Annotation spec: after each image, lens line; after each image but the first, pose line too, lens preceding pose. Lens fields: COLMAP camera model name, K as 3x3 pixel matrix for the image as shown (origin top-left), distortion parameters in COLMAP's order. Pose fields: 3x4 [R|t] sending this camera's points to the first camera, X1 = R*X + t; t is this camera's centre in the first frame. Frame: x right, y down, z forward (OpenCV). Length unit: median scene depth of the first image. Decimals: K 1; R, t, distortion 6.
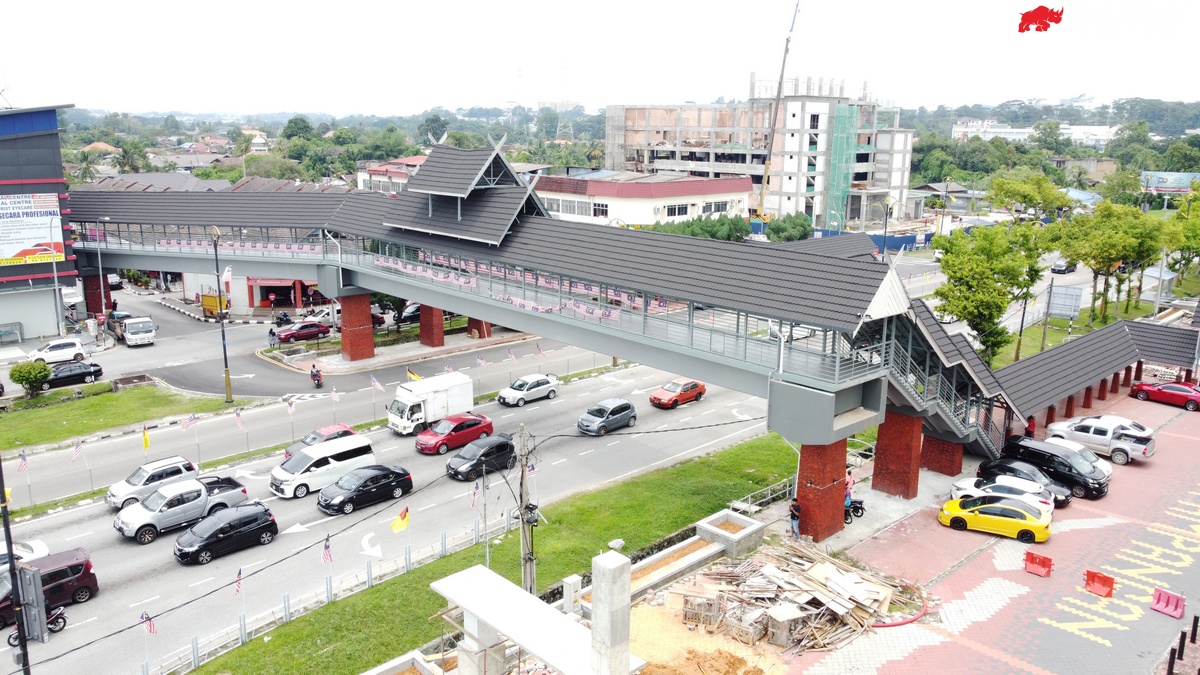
lens RADIAL K [[918.8, 0, 599.0], [0, 918.8, 338.2], [0, 0, 1]] dist [-0.003819, -0.007482]
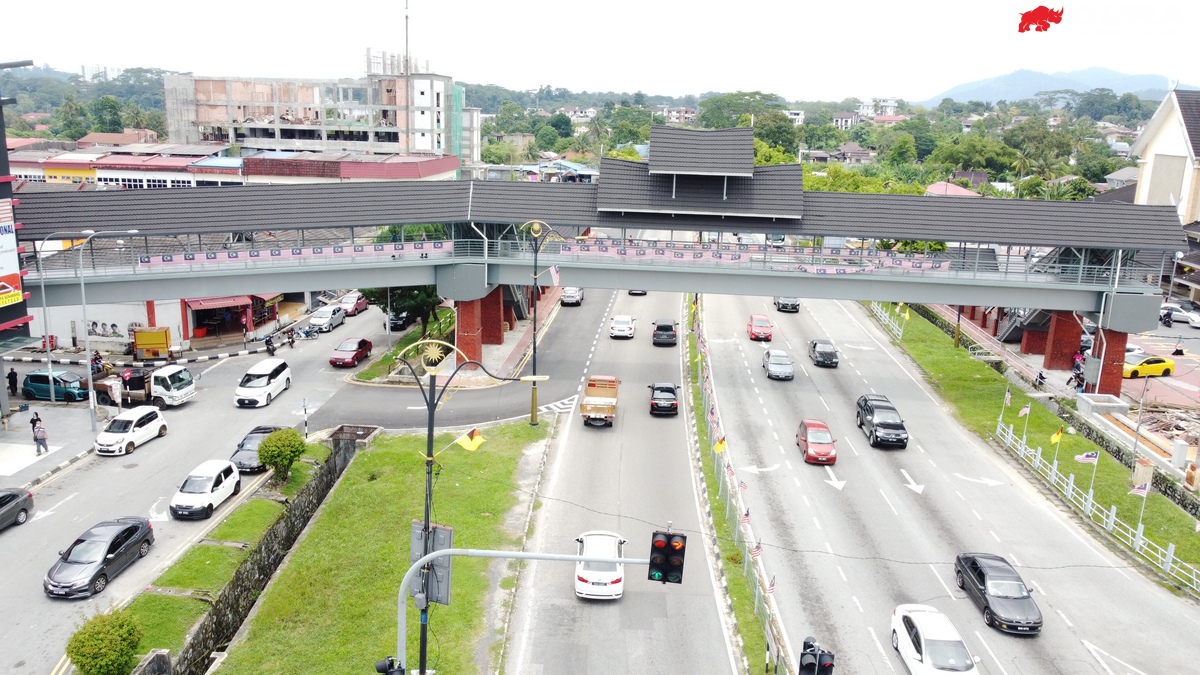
lens RADIAL K [[918.8, 0, 598.0], [0, 918.8, 335.9], [0, 0, 1]] dist [-0.003819, -0.007482]
pose [[0.738772, -0.148861, 0.657310, -0.345437], [0.133464, 0.988301, 0.073815, -0.026036], [-0.660609, 0.033195, 0.749996, 0.116999]]
